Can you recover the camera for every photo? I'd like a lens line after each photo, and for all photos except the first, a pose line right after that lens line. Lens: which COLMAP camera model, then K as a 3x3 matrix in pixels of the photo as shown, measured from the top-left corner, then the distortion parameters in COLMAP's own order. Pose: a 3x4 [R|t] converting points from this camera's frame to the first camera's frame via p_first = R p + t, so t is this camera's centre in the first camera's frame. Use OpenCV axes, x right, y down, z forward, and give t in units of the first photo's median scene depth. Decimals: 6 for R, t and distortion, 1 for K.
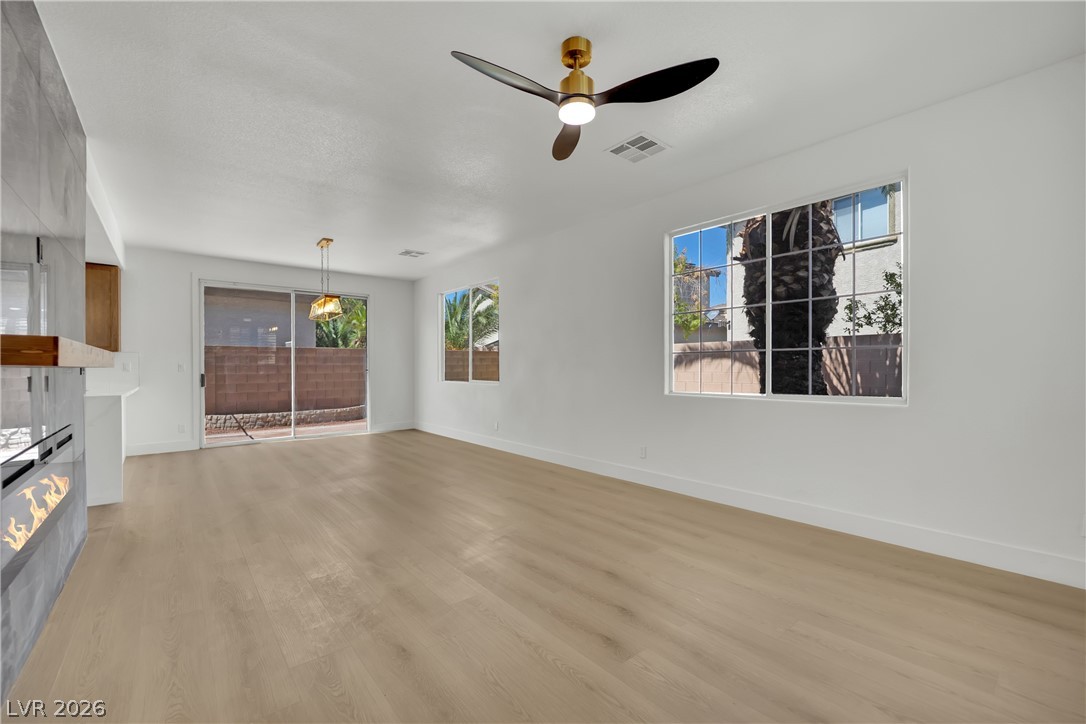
lens RADIAL K [[447.8, 0, 519.2], [0, 447.8, 371.4], [0, 0, 1]] dist [-0.011056, -0.000264]
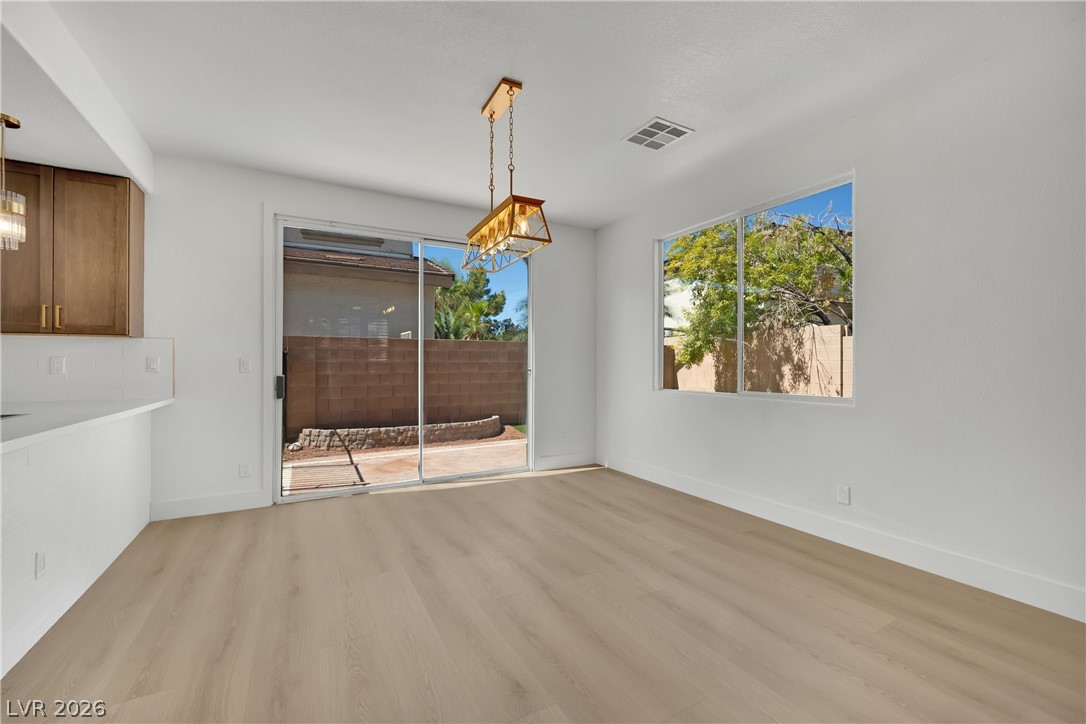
lens RADIAL K [[447.8, 0, 533.4], [0, 447.8, 368.3], [0, 0, 1]] dist [-0.011056, -0.000264]
pose [[0.984298, 0.005289, -0.176437, -0.216502], [-0.005775, 0.999981, -0.002245, -0.004160], [0.176422, 0.003229, 0.984309, 0.374122]]
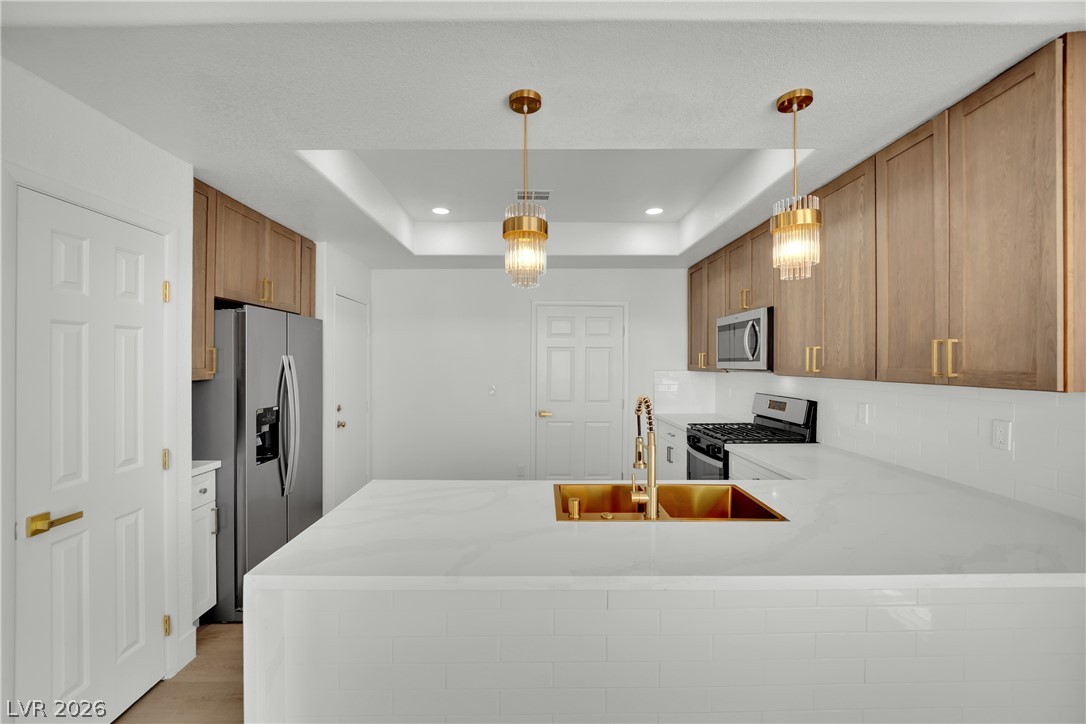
lens RADIAL K [[447.8, 0, 536.8], [0, 447.8, 359.8], [0, 0, 1]] dist [-0.011056, -0.000264]
pose [[-0.623474, -0.000344, -0.781844, -0.365041], [-0.007954, 0.999951, 0.005903, -0.041700], [0.781803, 0.009899, -0.623446, 0.625348]]
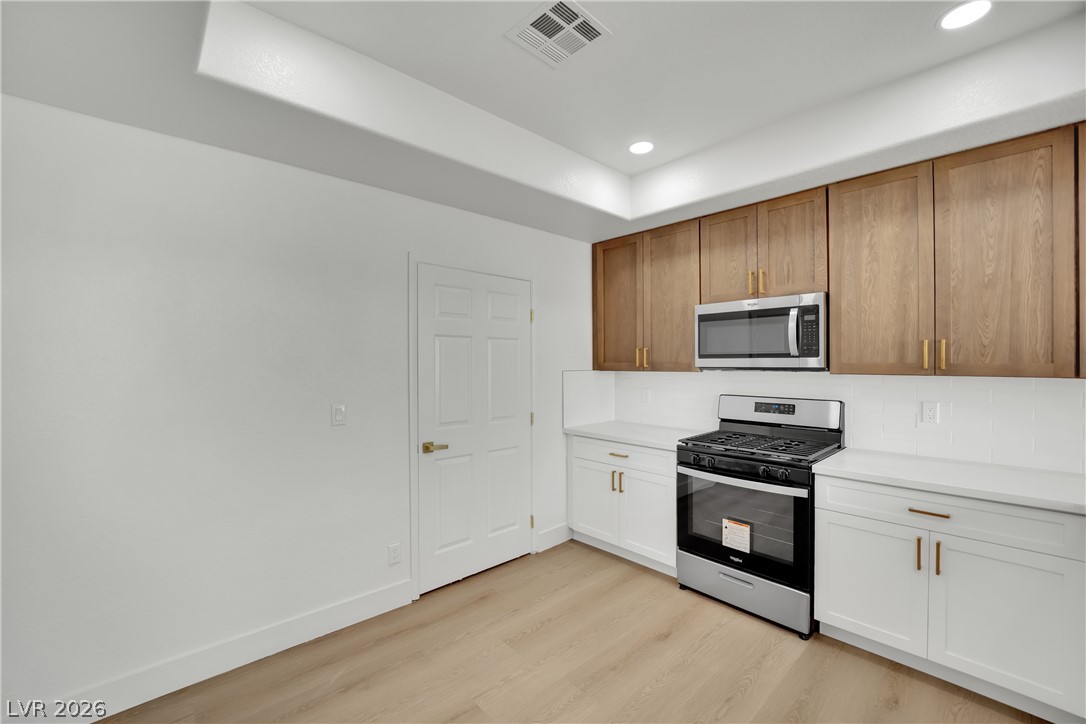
lens RADIAL K [[447.8, 0, 532.2], [0, 447.8, 359.3], [0, 0, 1]] dist [-0.011056, -0.000264]
pose [[0.064983, 0.002065, -0.997884, -0.477816], [-0.008456, 0.999963, 0.001519, -0.037248], [0.997851, 0.008339, 0.064998, 0.326222]]
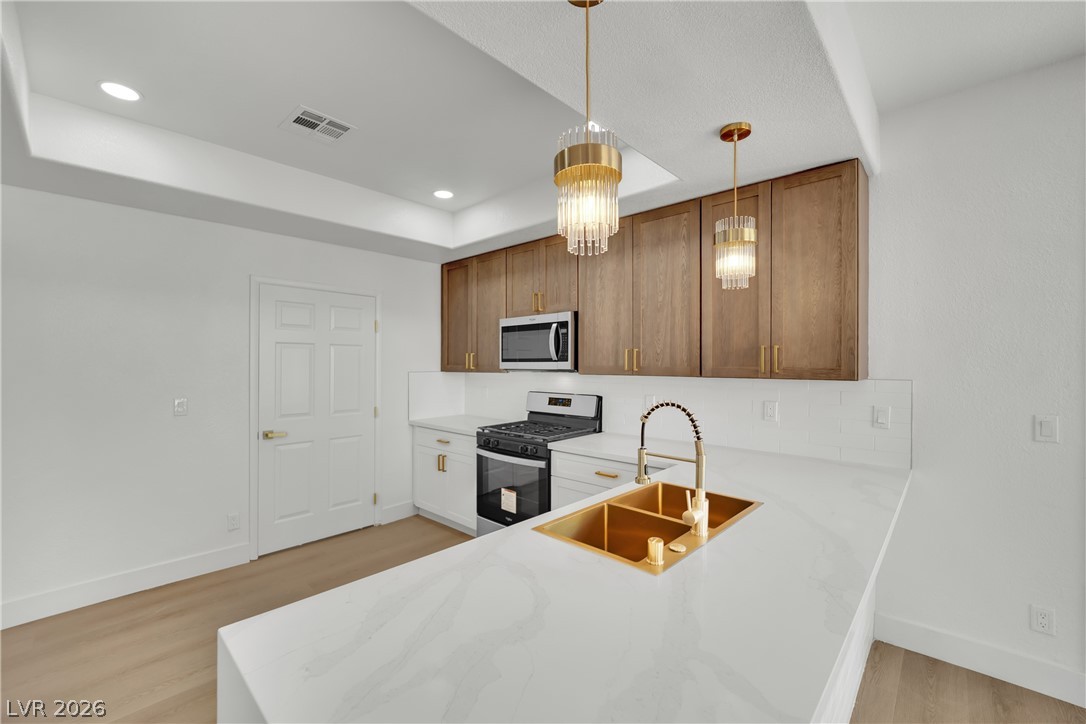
lens RADIAL K [[447.8, 0, 529.6], [0, 447.8, 361.3], [0, 0, 1]] dist [-0.011056, -0.000264]
pose [[0.140931, 0.001290, -0.990019, -0.380771], [-0.011099, 0.999938, -0.000277, -0.039554], [0.989957, 0.011027, 0.140937, 0.450274]]
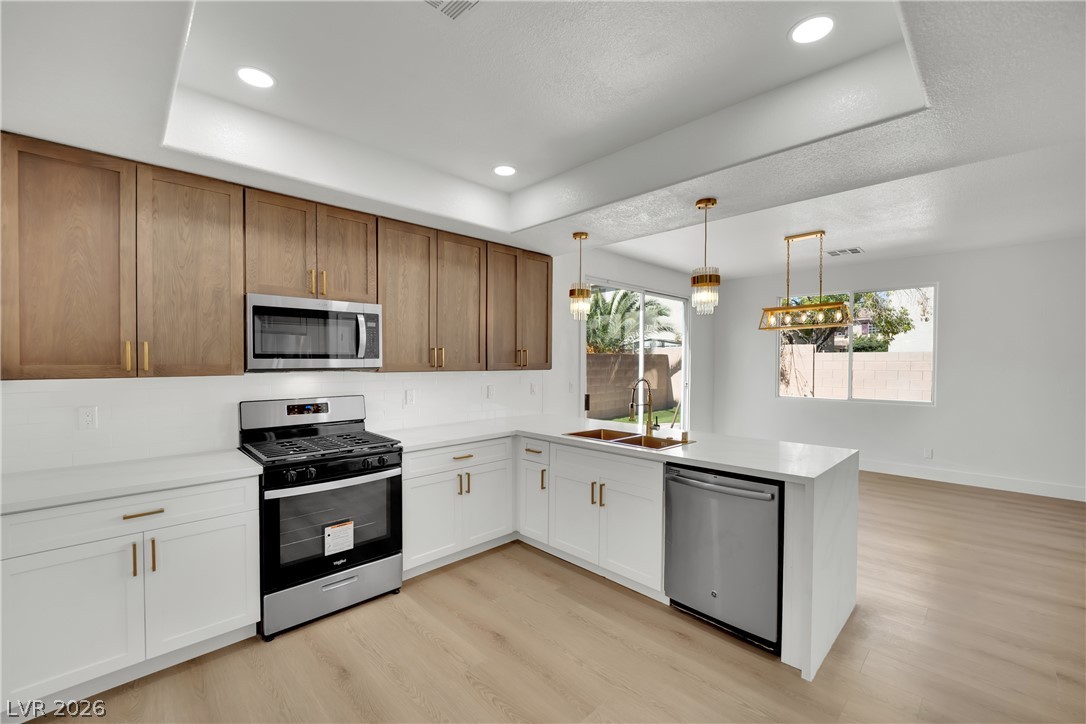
lens RADIAL K [[447.8, 0, 541.6], [0, 447.8, 360.9], [0, 0, 1]] dist [-0.011056, -0.000264]
pose [[0.995007, 0.005420, 0.099657, -0.671535], [-0.004457, 0.999941, -0.009880, -0.035107], [-0.099705, 0.009387, 0.994973, 0.167380]]
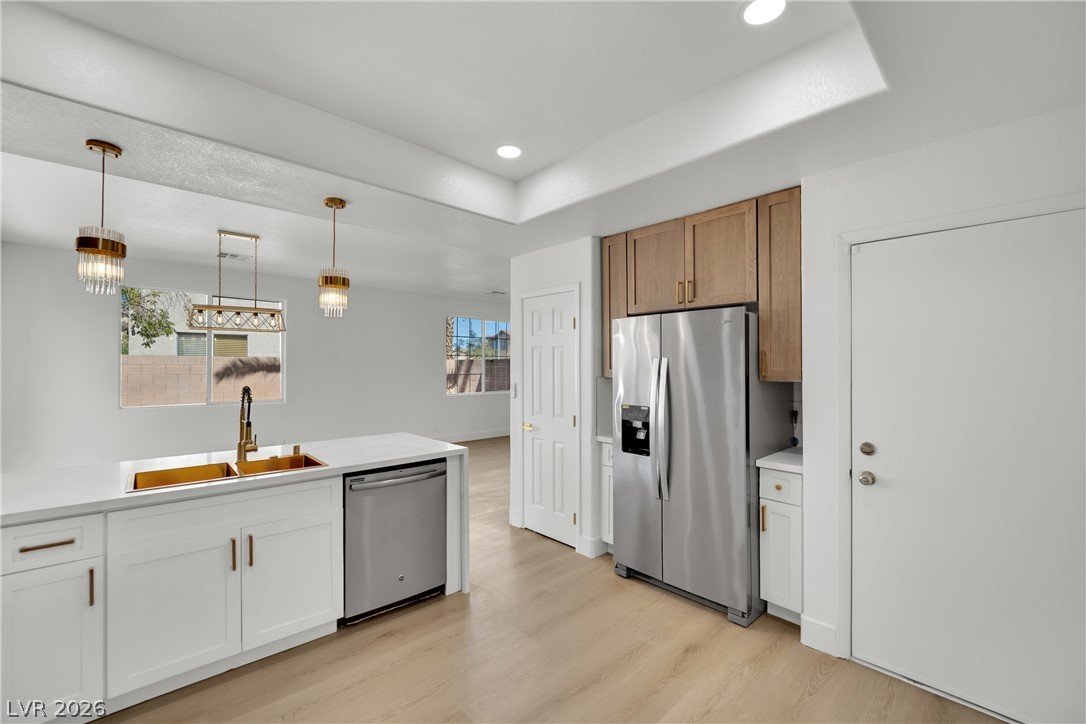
lens RADIAL K [[447.8, 0, 548.3], [0, 447.8, 365.1], [0, 0, 1]] dist [-0.011056, -0.000264]
pose [[-0.074071, 0.009067, 0.997212, -0.862283], [0.004696, 0.999951, -0.008743, -0.035631], [-0.997242, 0.004035, -0.074110, 0.370544]]
